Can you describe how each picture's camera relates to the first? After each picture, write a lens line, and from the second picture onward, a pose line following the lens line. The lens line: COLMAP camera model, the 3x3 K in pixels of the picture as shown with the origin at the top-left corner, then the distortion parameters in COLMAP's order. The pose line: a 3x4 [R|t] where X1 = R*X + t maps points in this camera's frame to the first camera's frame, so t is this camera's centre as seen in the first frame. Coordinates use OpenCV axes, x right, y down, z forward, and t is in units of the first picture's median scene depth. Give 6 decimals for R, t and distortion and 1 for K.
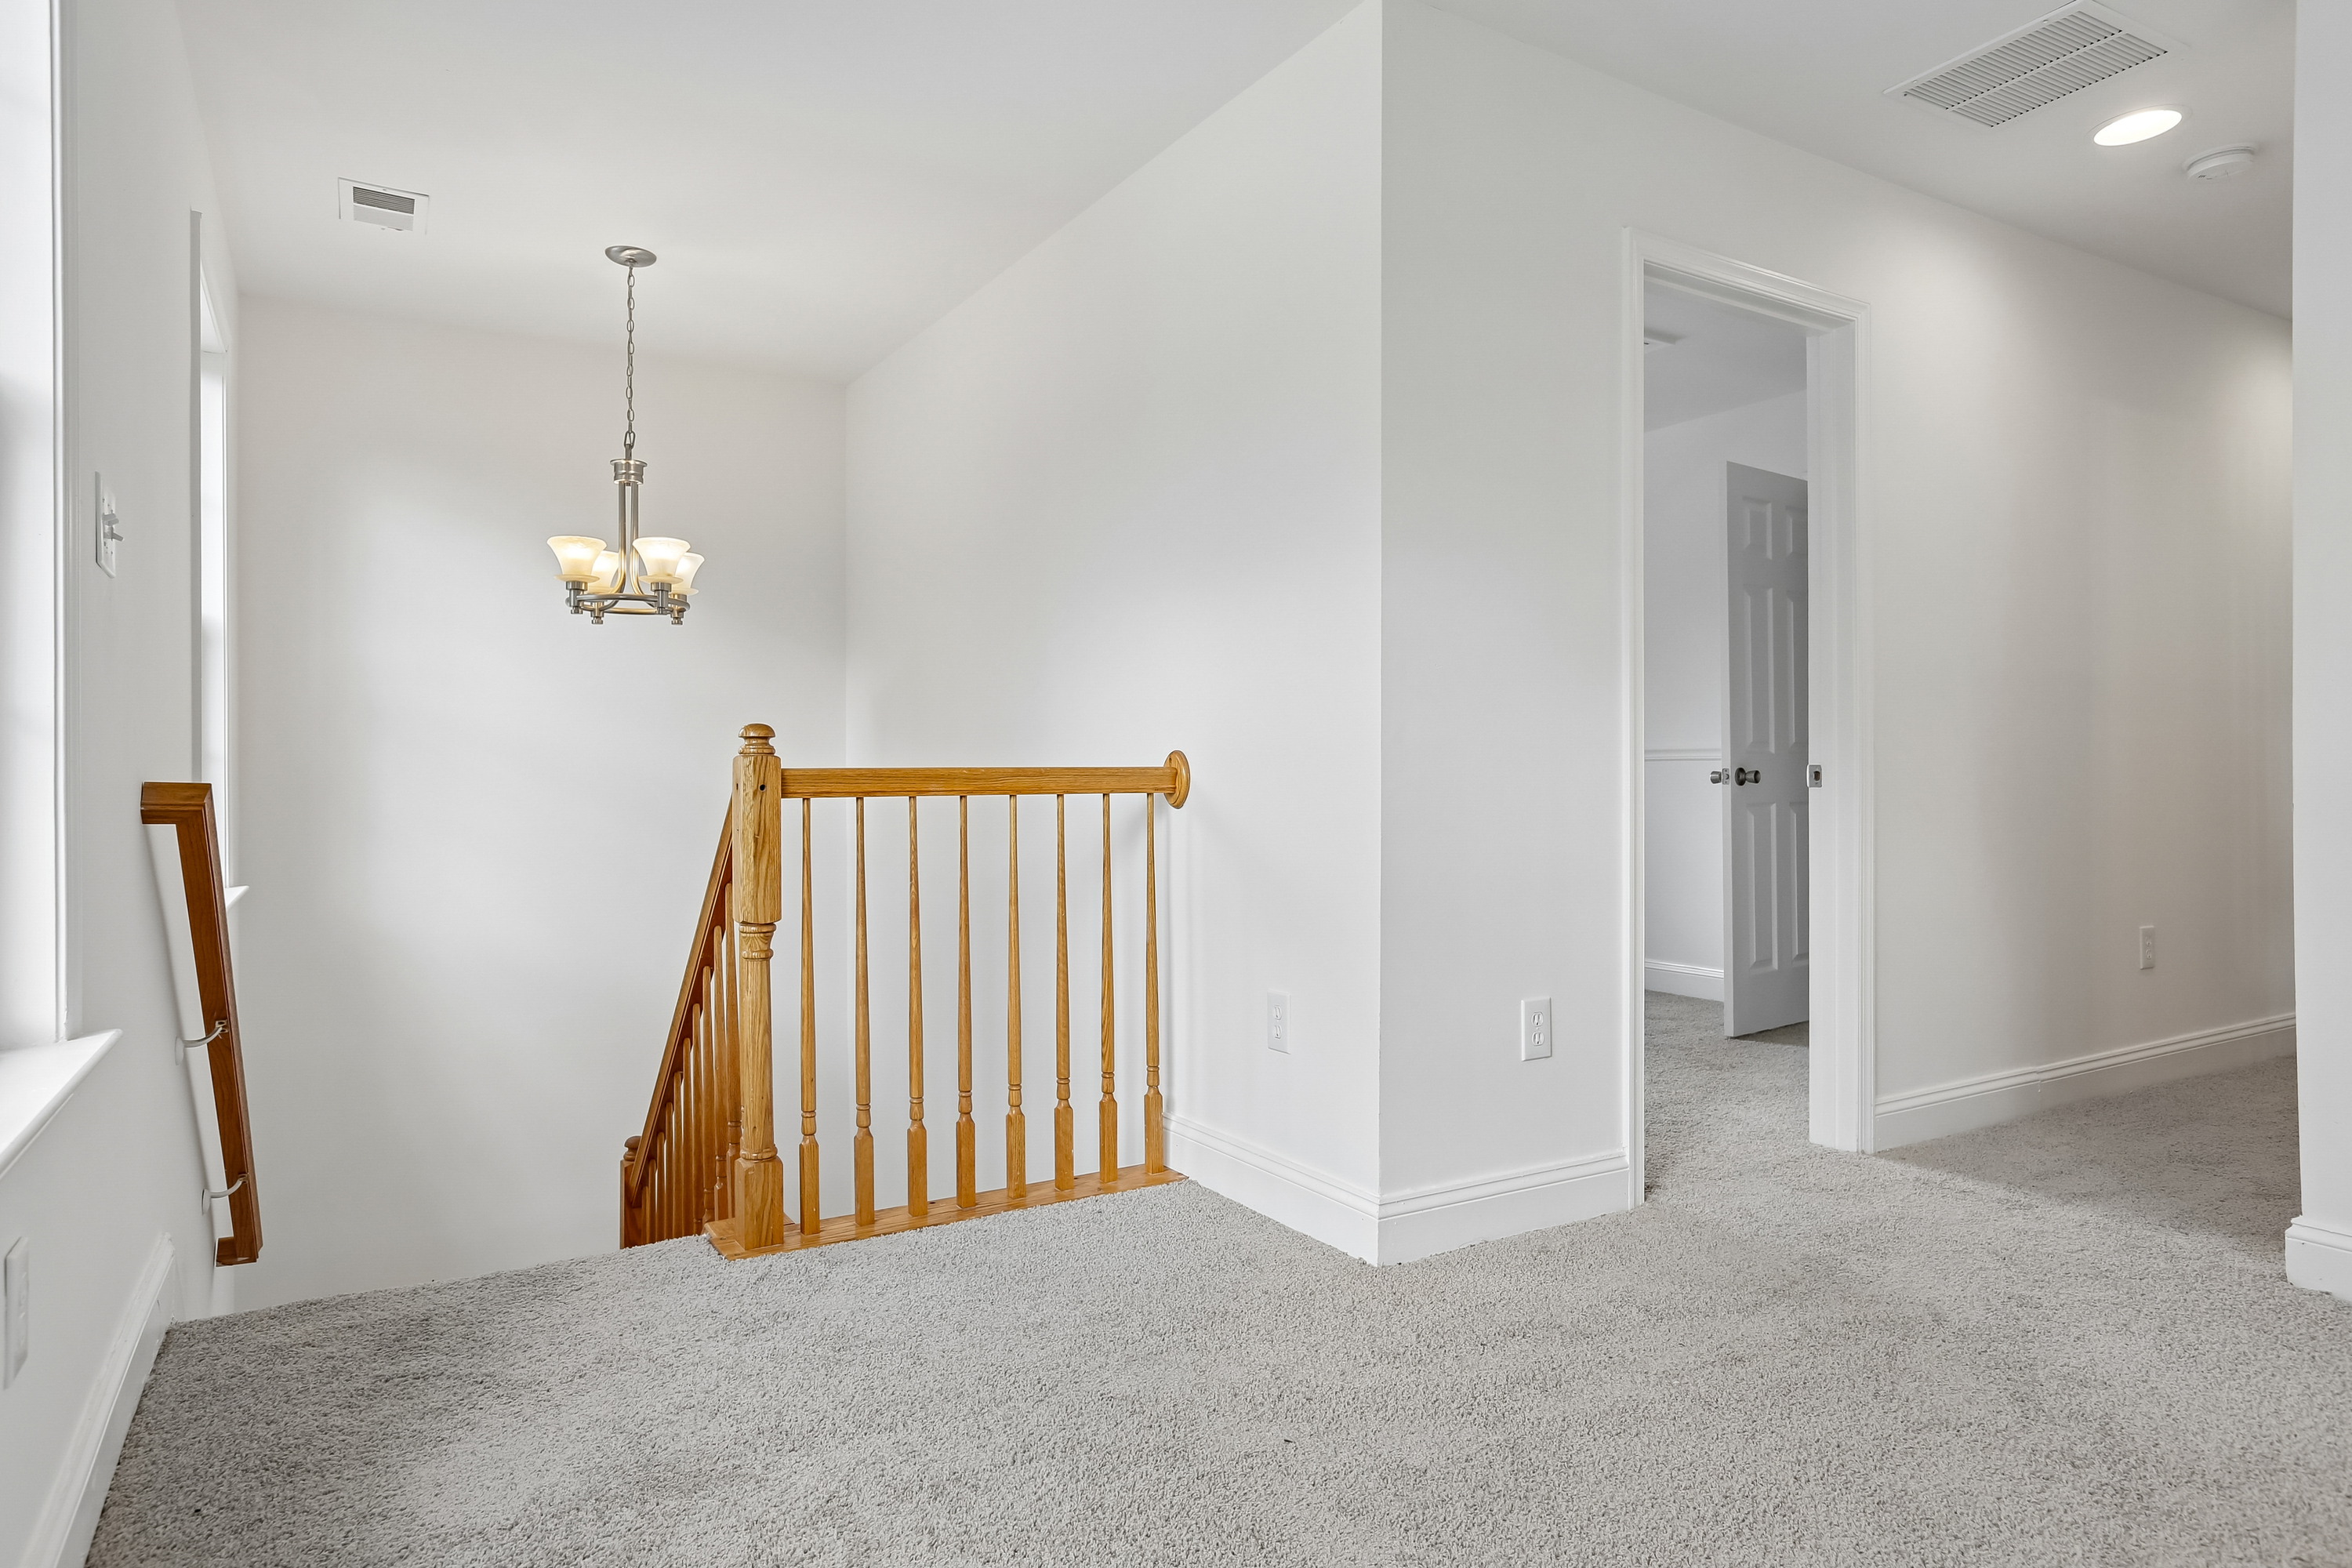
lens RADIAL K [[1373.2, 0, 1176.0], [0, 1373.2, 784.0], [0, 0, 1]] dist [-0.005148, -0.000736]
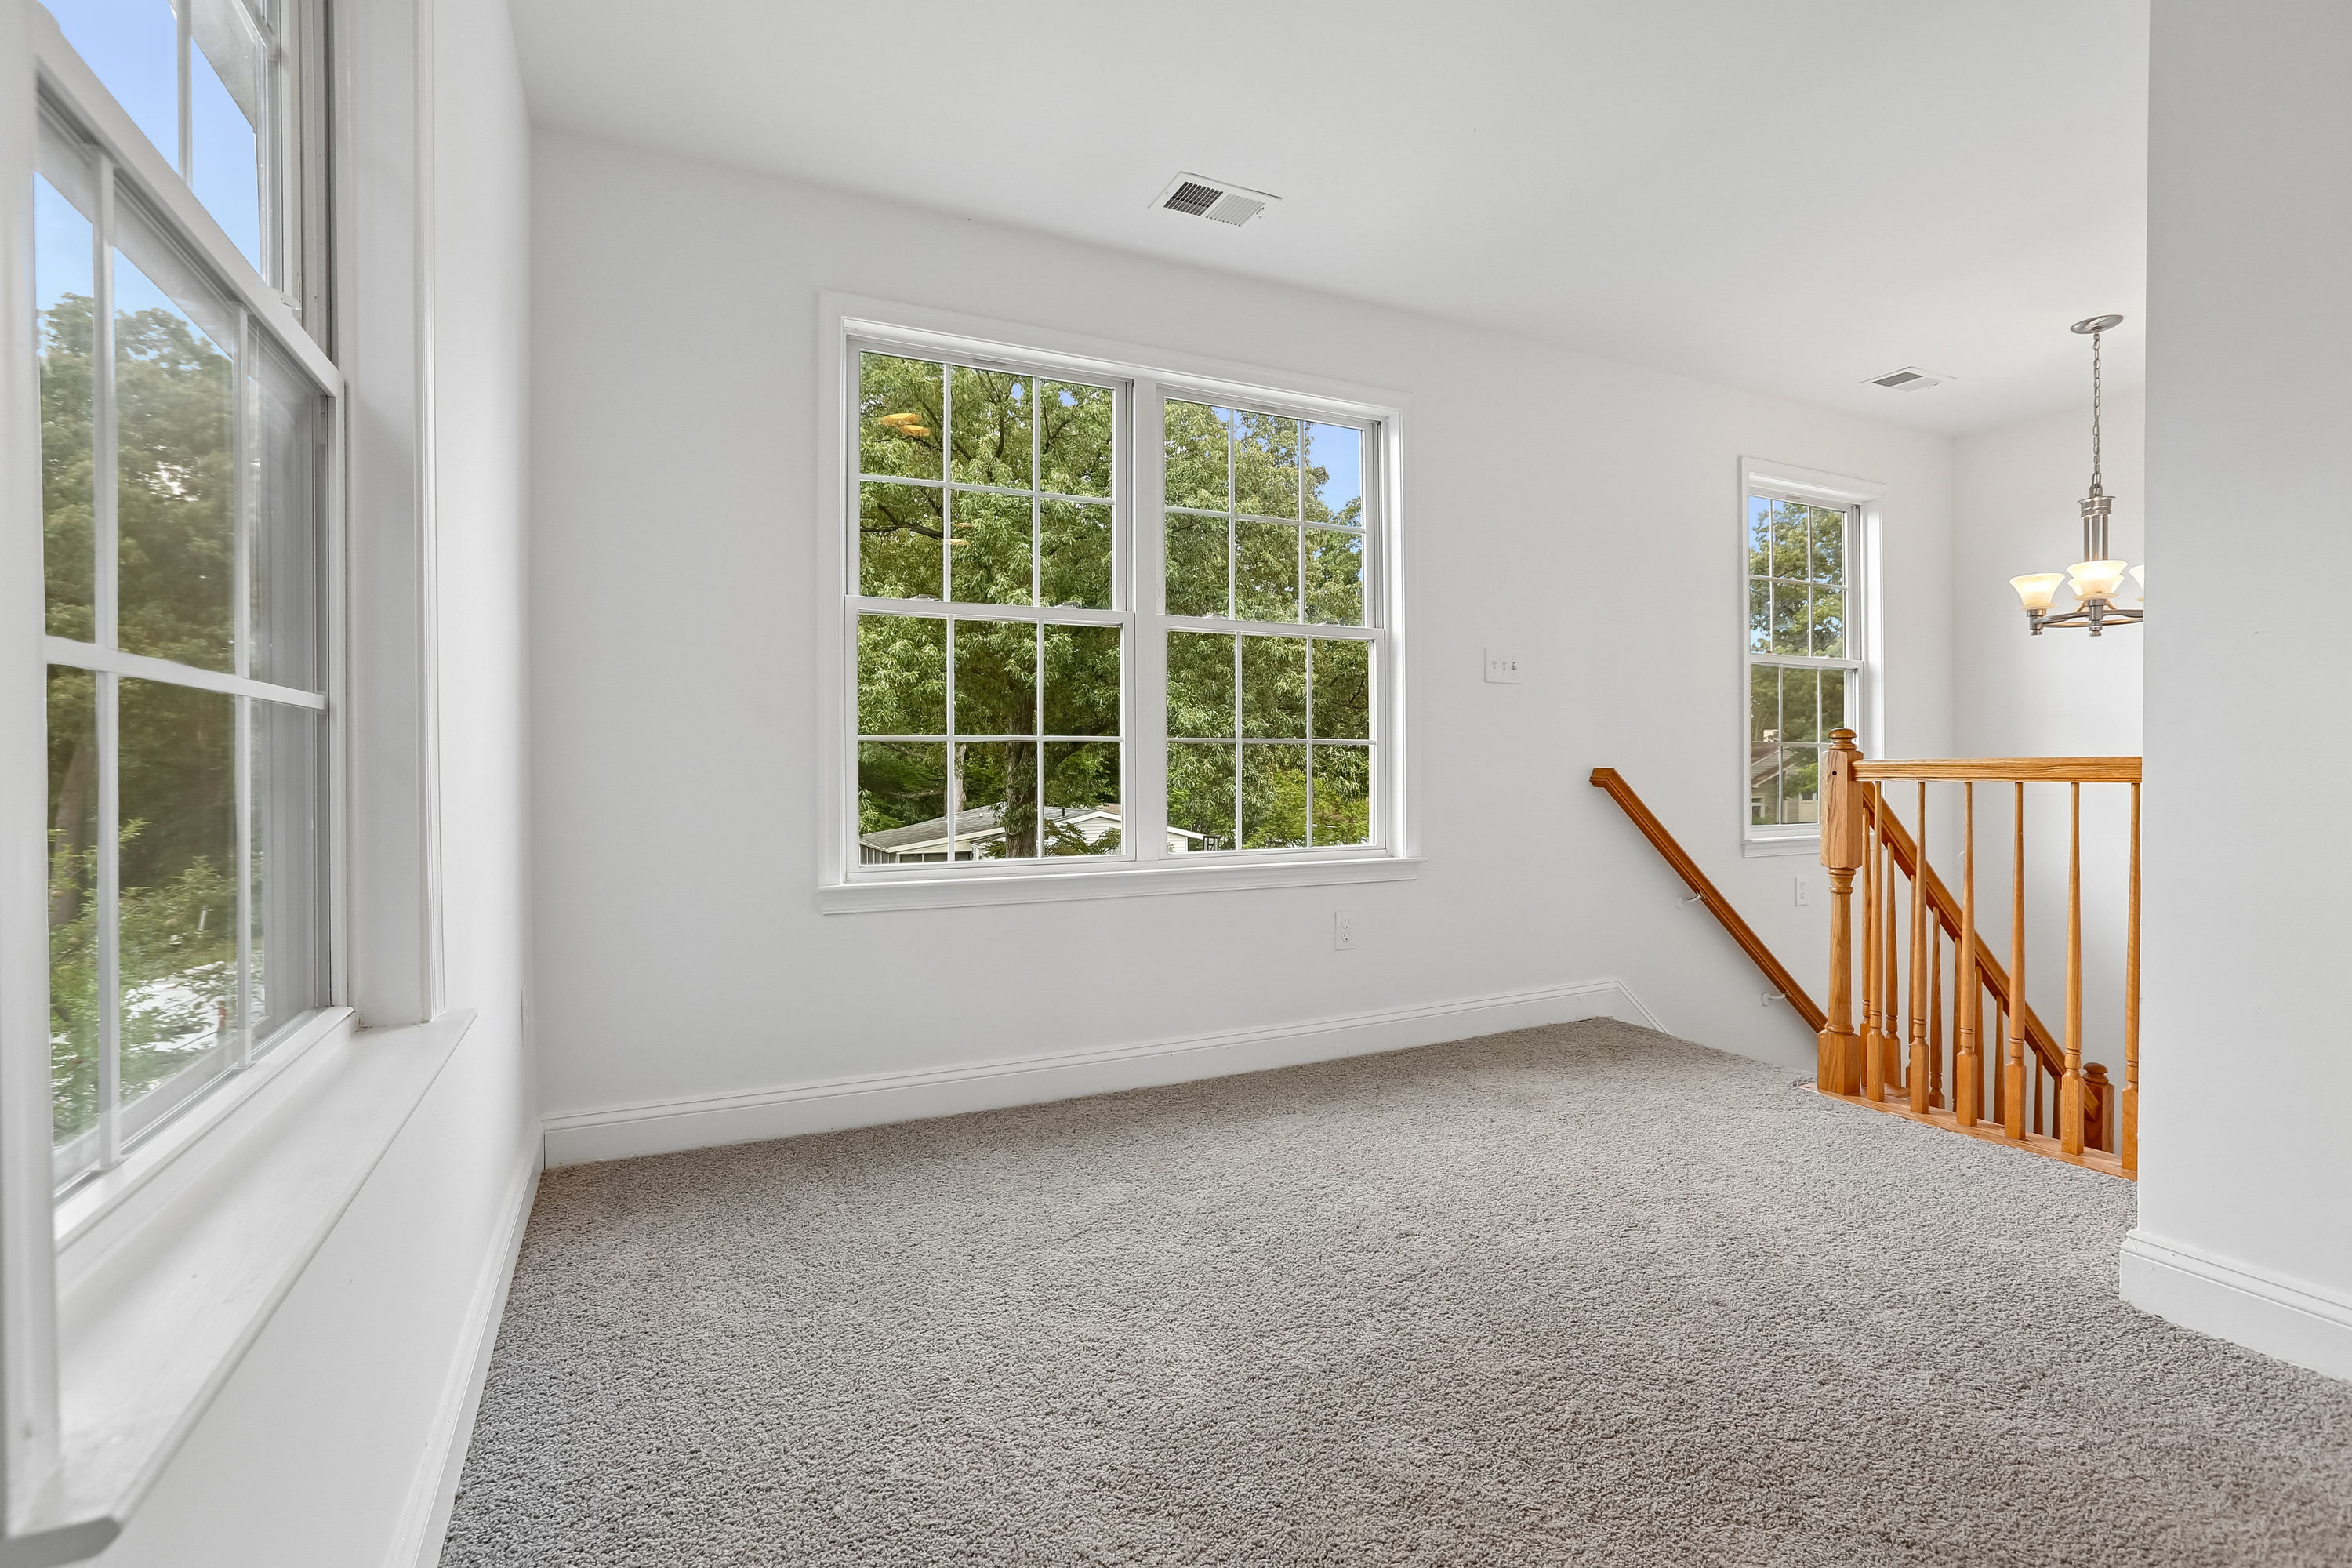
lens RADIAL K [[1082.5, 0, 1176.0], [0, 1082.5, 784.0], [0, 0, 1]] dist [0.001537, 0.000515]
pose [[-0.098389, 0.020597, -0.994935, 0.738919], [-0.000410, 0.999785, 0.020738, -0.007682], [0.995148, 0.002448, -0.098360, 0.355075]]
